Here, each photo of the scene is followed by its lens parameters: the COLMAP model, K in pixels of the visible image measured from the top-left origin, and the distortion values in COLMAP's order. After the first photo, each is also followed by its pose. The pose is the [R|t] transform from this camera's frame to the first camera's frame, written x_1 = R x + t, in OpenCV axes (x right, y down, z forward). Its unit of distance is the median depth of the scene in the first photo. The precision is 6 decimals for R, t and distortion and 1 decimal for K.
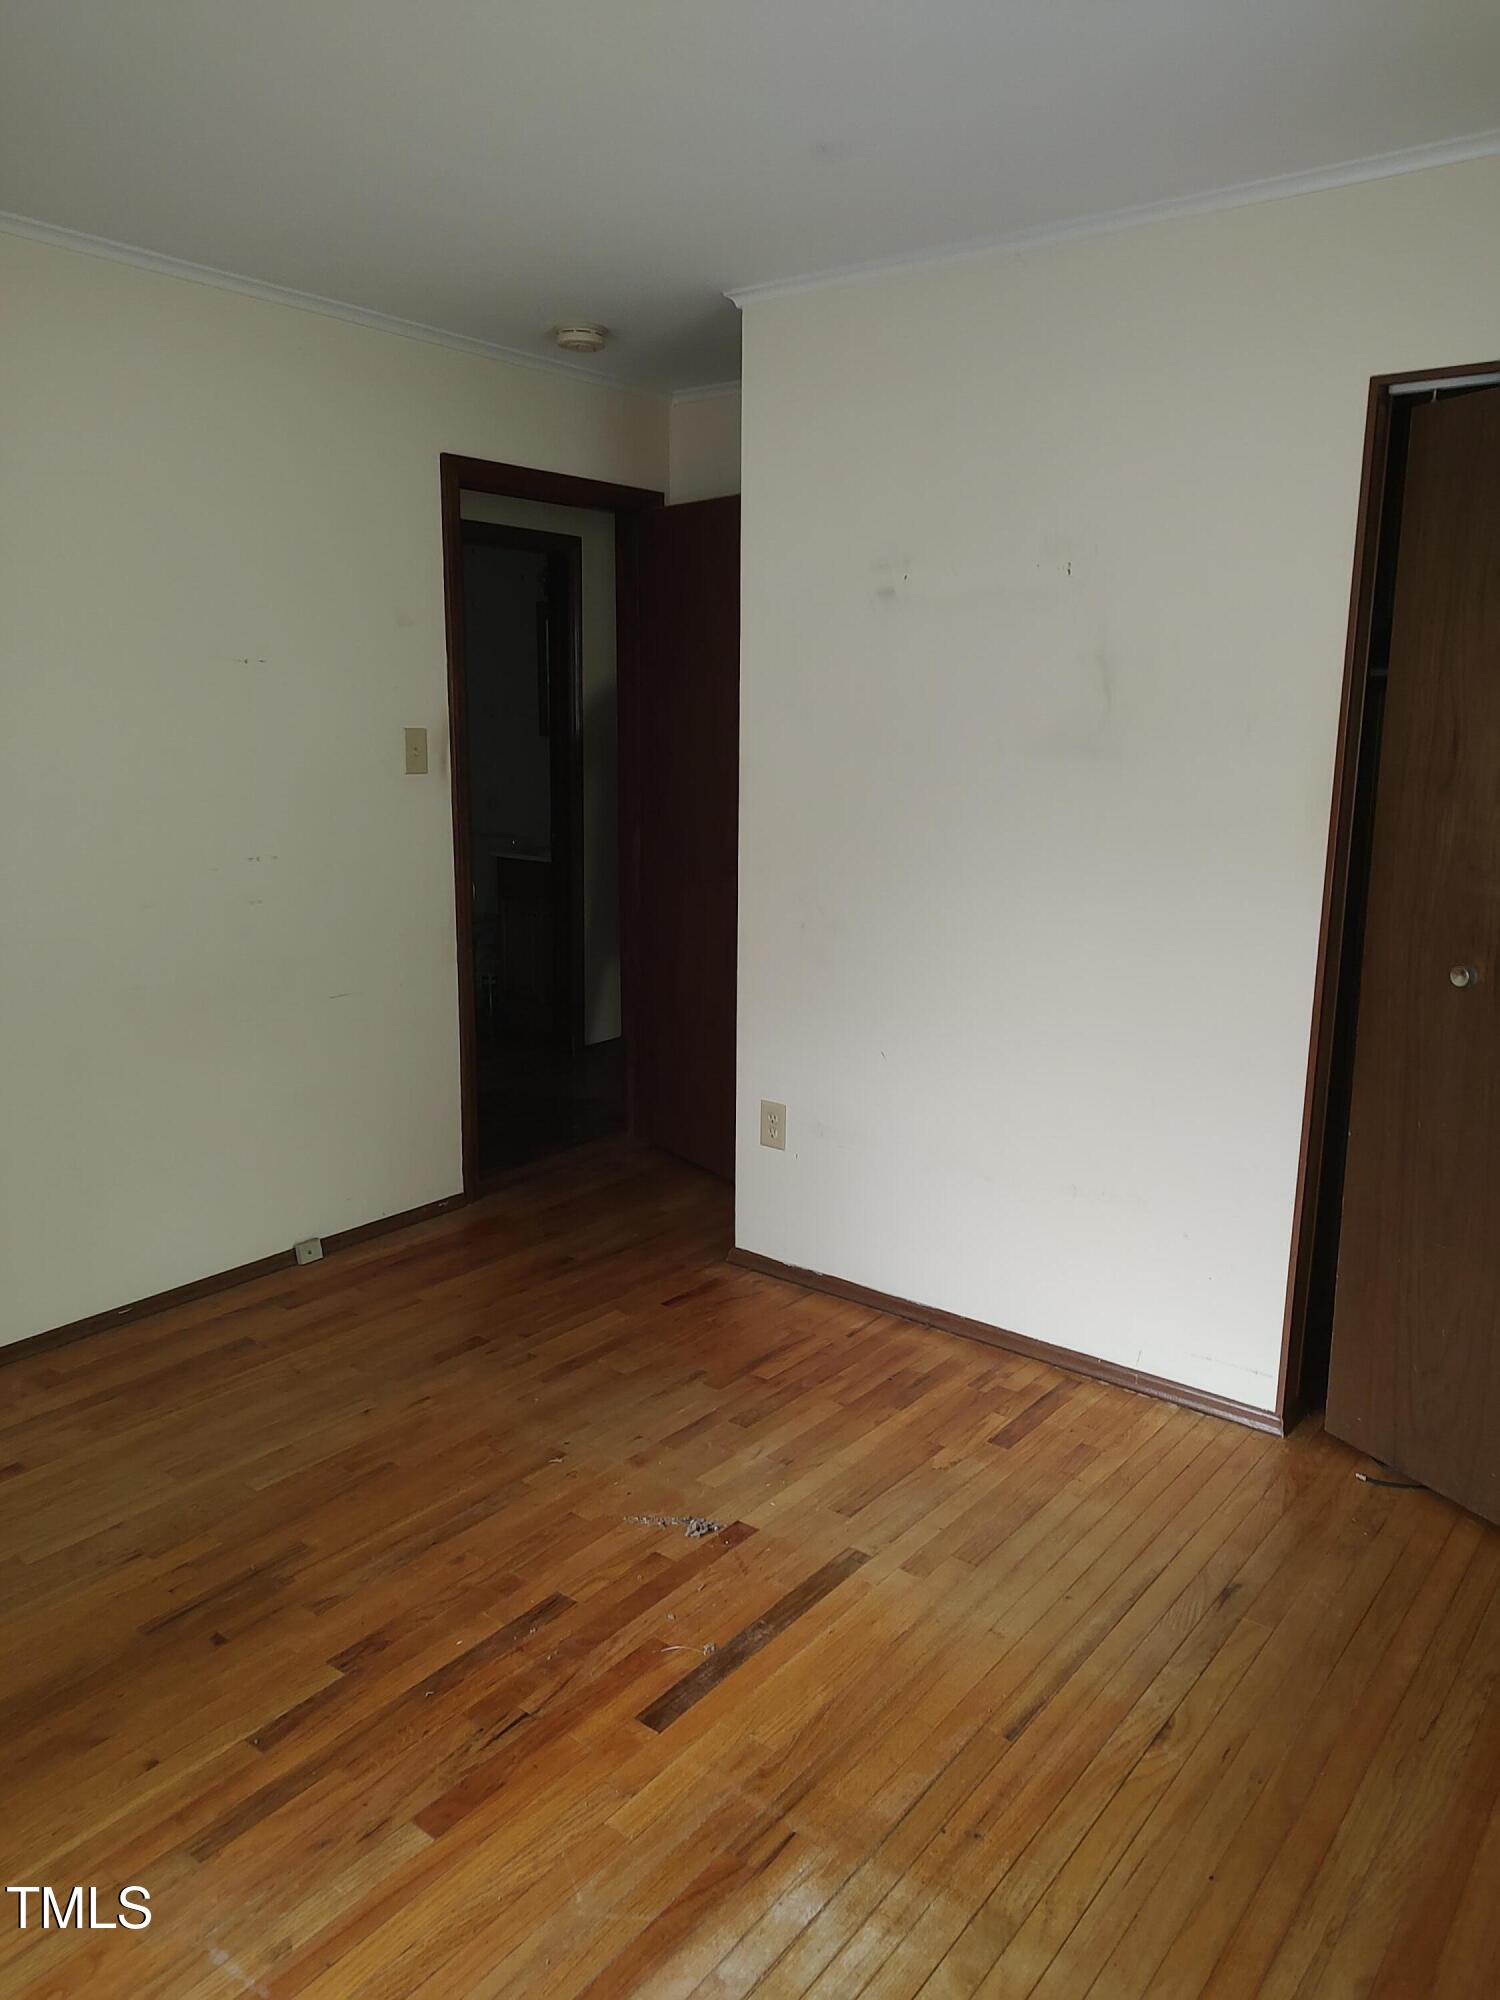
lens RADIAL K [[1446.0, 0, 750.0], [0, 1446.0, 1000.0], [0, 0, 1]] dist [-0.002962, -0.000152]
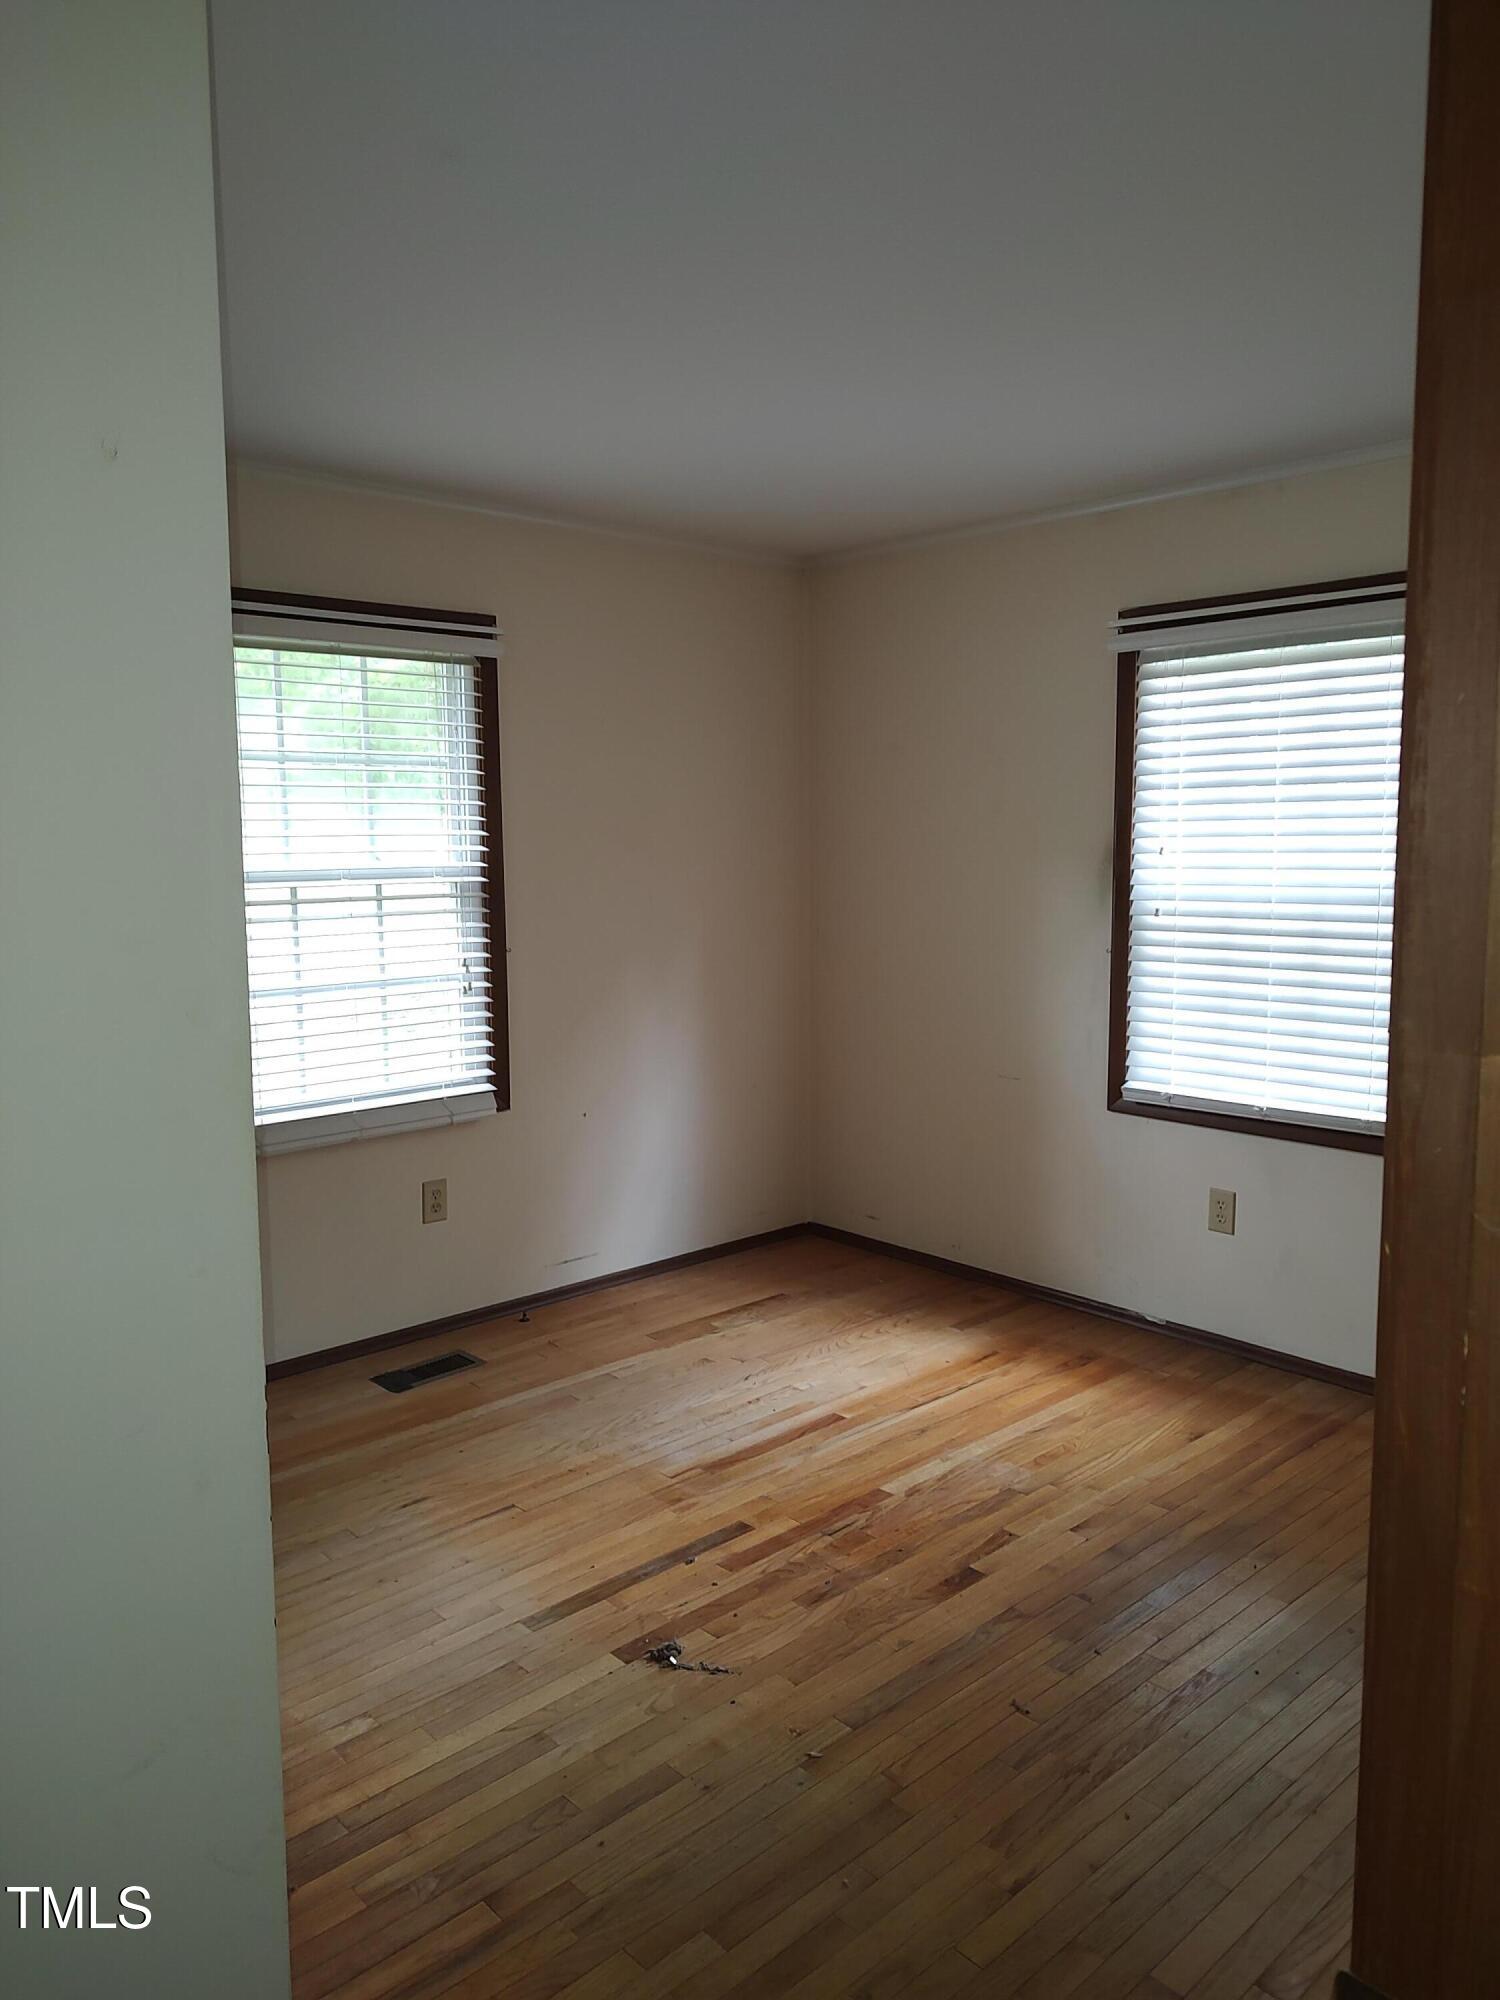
lens RADIAL K [[1446.0, 0, 750.0], [0, 1446.0, 1000.0], [0, 0, 1]] dist [-0.002962, -0.000152]
pose [[-0.987689, -0.022217, 0.154845, -0.266657], [0.027628, 0.949527, 0.312465, -0.424775], [-0.153972, 0.312896, -0.937224, 2.032767]]
